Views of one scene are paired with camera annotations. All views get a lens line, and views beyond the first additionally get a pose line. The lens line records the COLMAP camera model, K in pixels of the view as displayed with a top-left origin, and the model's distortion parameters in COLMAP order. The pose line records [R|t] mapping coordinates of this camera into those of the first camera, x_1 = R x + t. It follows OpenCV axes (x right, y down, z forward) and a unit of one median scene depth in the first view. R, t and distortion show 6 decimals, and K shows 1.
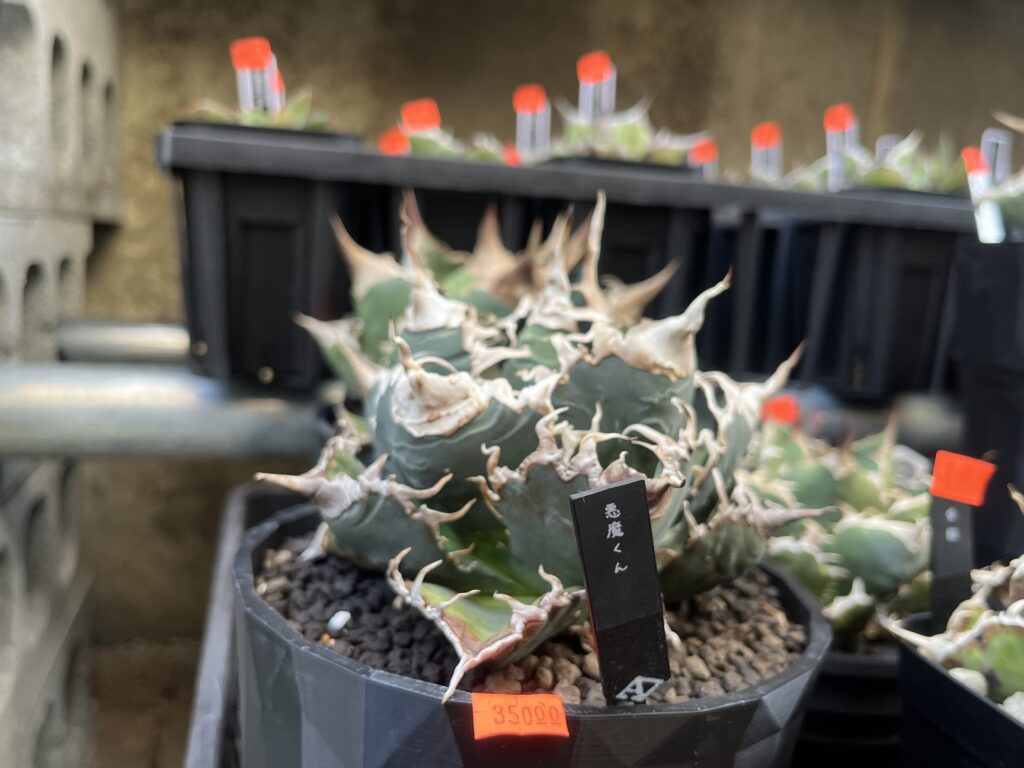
lens RADIAL K [[917.4, 0, 521.7], [0, 917.4, 391.0], [0, 0, 1]] dist [-0.011344, -0.016616]
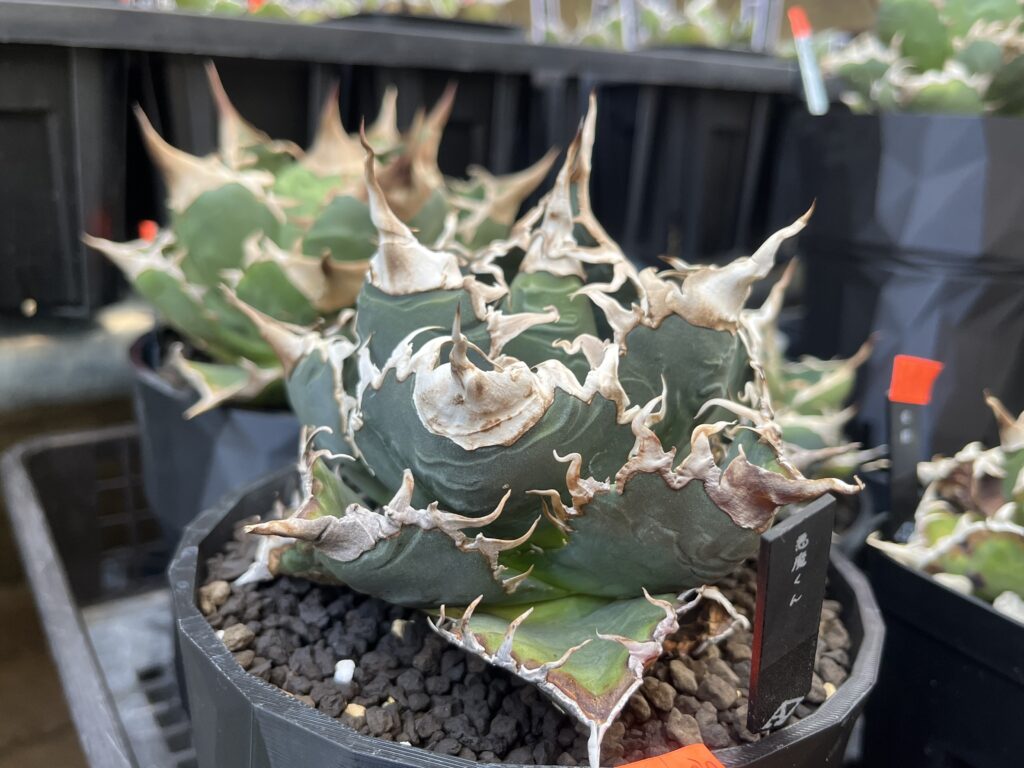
lens RADIAL K [[917.4, 0, 516.3], [0, 917.4, 386.4], [0, 0, 1]] dist [-0.011344, -0.016616]
pose [[0.943208, -0.122189, 0.308915, -0.299010], [0.069519, 0.981910, 0.176126, -0.131835], [-0.324848, -0.144648, 0.934639, 0.275789]]
